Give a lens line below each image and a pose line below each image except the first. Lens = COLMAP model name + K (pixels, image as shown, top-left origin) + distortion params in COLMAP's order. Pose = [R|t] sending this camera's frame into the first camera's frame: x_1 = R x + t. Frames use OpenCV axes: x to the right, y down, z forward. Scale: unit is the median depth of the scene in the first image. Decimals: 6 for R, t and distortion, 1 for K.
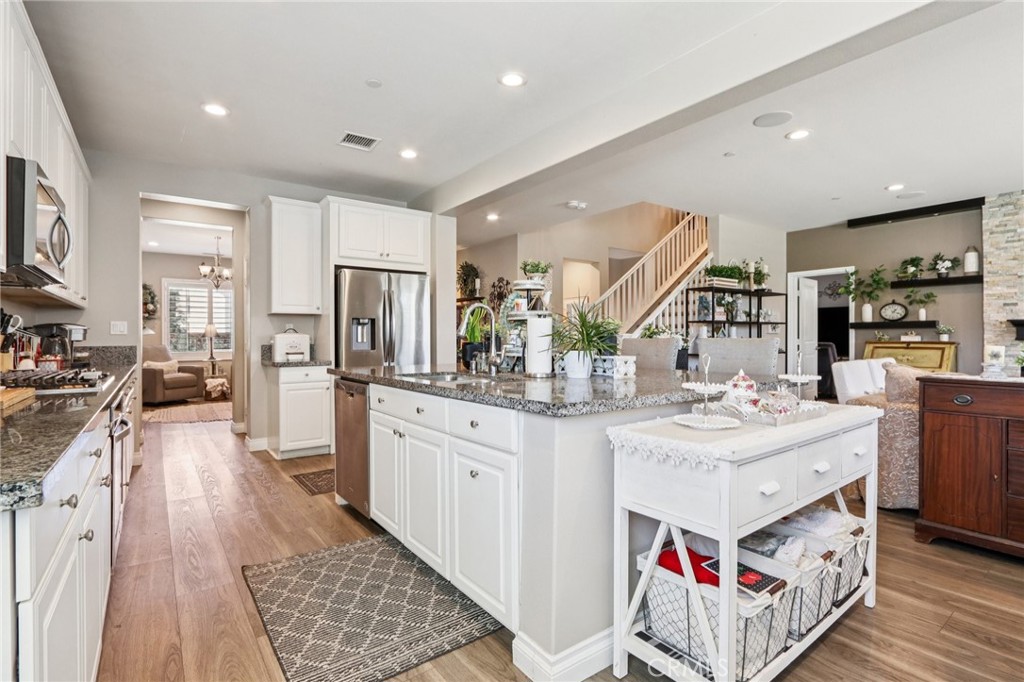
lens RADIAL K [[471.4, 0, 506.8], [0, 471.4, 339.2], [0, 0, 1]] dist [-0.021651, -0.000557]
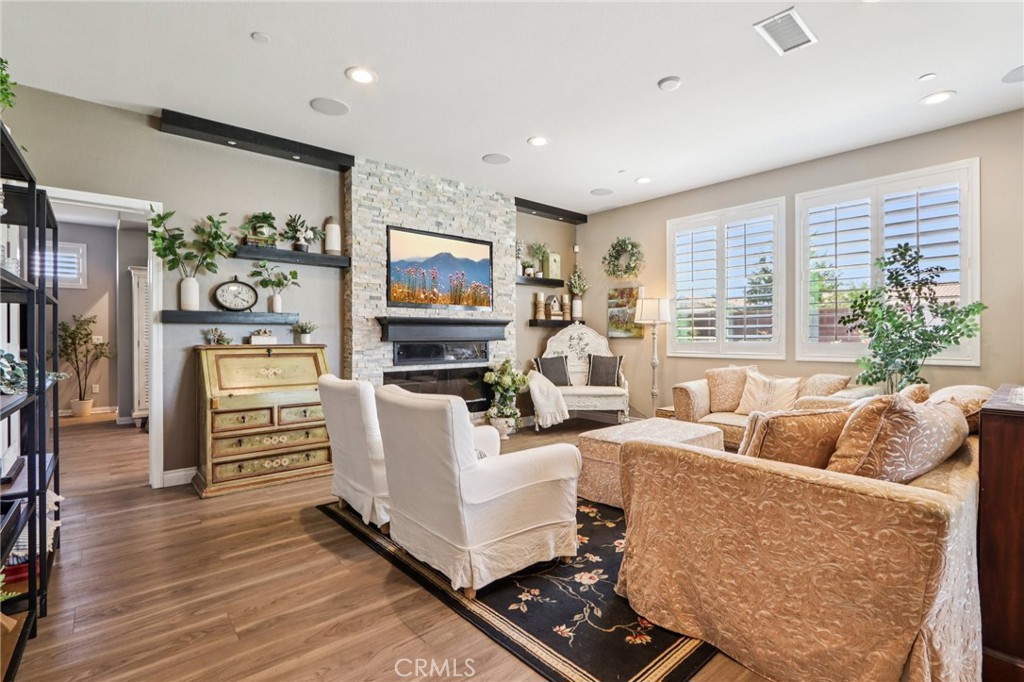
lens RADIAL K [[471.4, 0, 513.3], [0, 471.4, 337.5], [0, 0, 1]] dist [-0.021651, -0.000557]
pose [[-0.105315, 0.000819, 0.994439, 0.205495], [0.004431, 0.999990, -0.000354, -0.003390], [-0.994429, 0.004369, -0.105317, 0.742260]]
